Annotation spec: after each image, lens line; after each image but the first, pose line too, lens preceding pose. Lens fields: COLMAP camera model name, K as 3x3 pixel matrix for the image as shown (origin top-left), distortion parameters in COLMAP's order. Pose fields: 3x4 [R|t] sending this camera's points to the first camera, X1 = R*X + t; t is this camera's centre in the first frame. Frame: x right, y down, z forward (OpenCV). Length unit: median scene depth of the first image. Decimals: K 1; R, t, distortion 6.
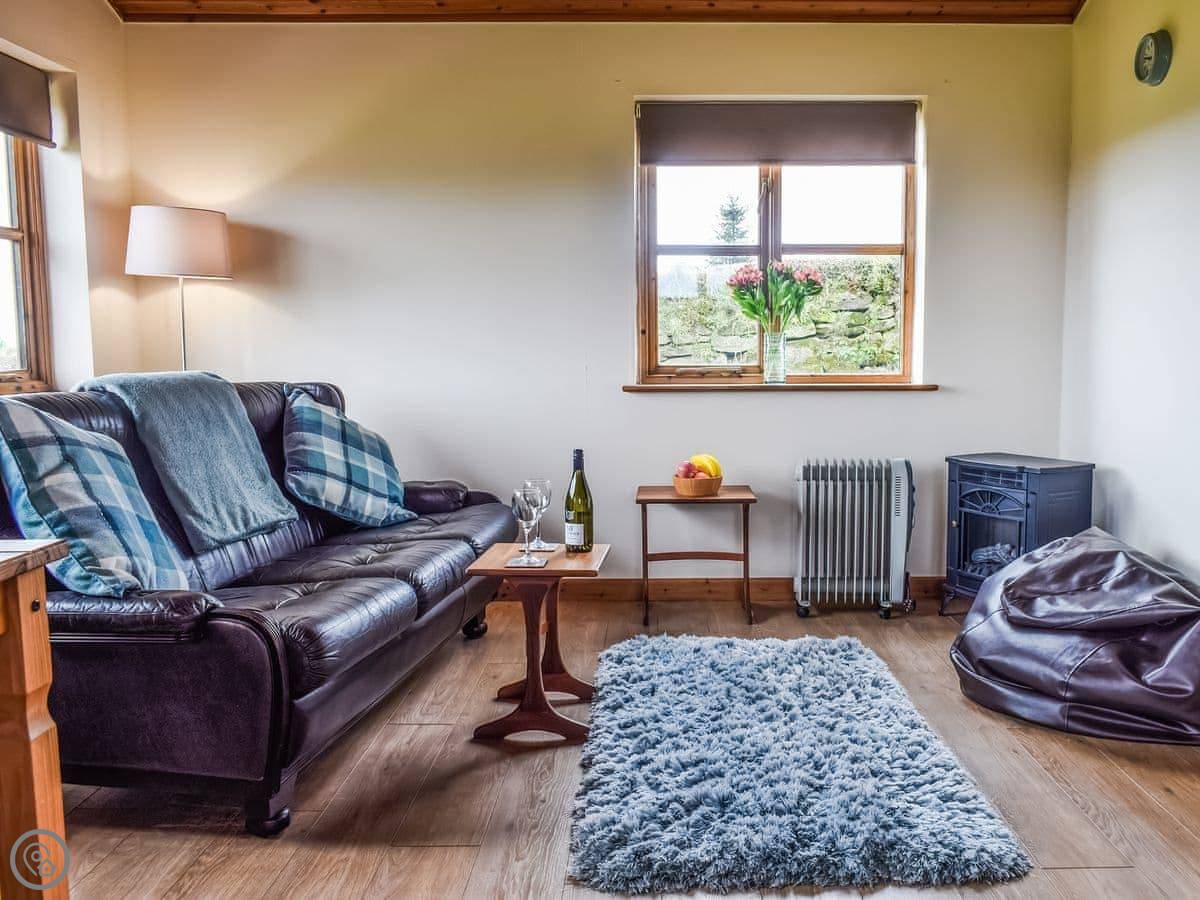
lens RADIAL K [[989.4, 0, 600.0], [0, 989.4, 450.0], [0, 0, 1]] dist [-0.039797, 0.007431]
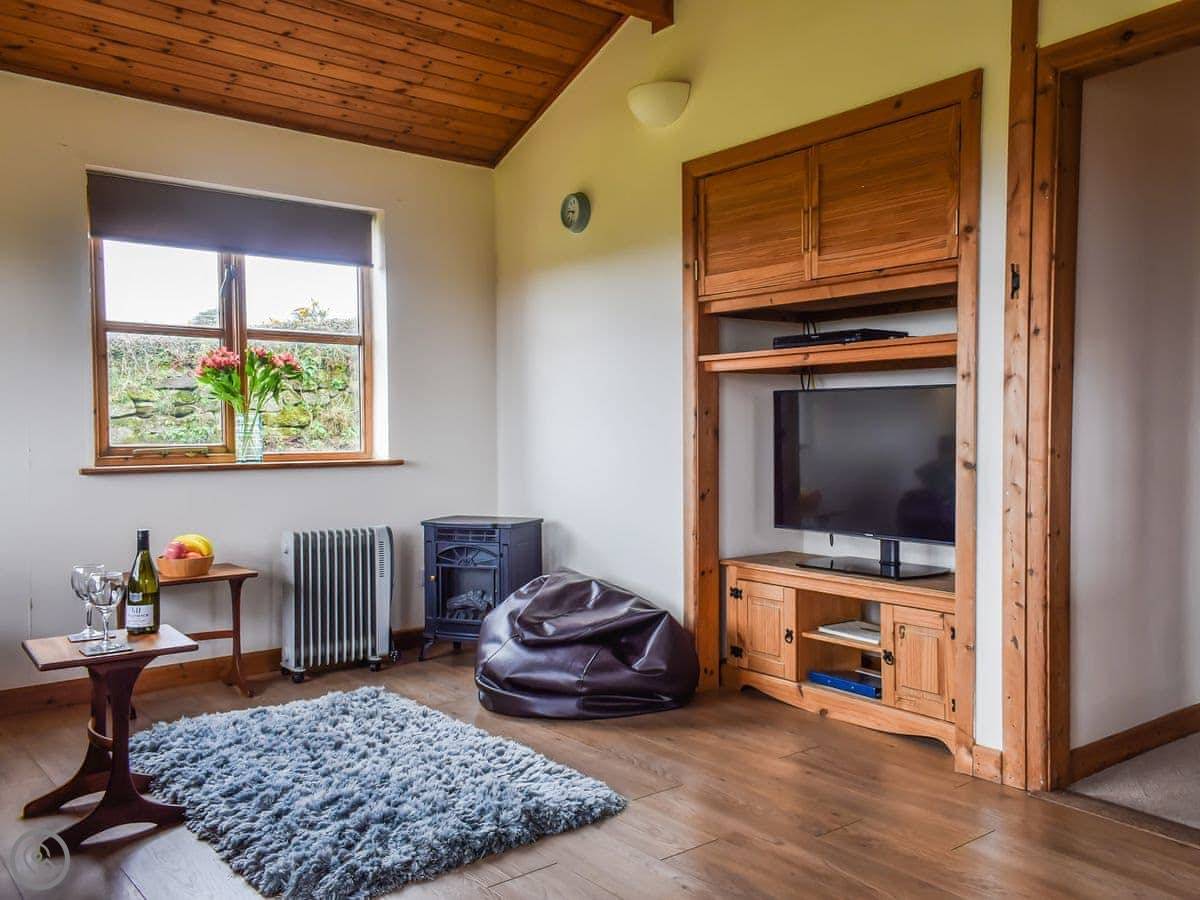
lens RADIAL K [[987.5, 0, 600.0], [0, 987.5, 450.0], [0, 0, 1]] dist [0.056138, 0.002063]
pose [[0.792675, -0.013861, 0.609487, -0.229477], [0.063057, 0.996243, -0.059352, 0.006860], [-0.606374, 0.085480, 0.790572, -0.069726]]
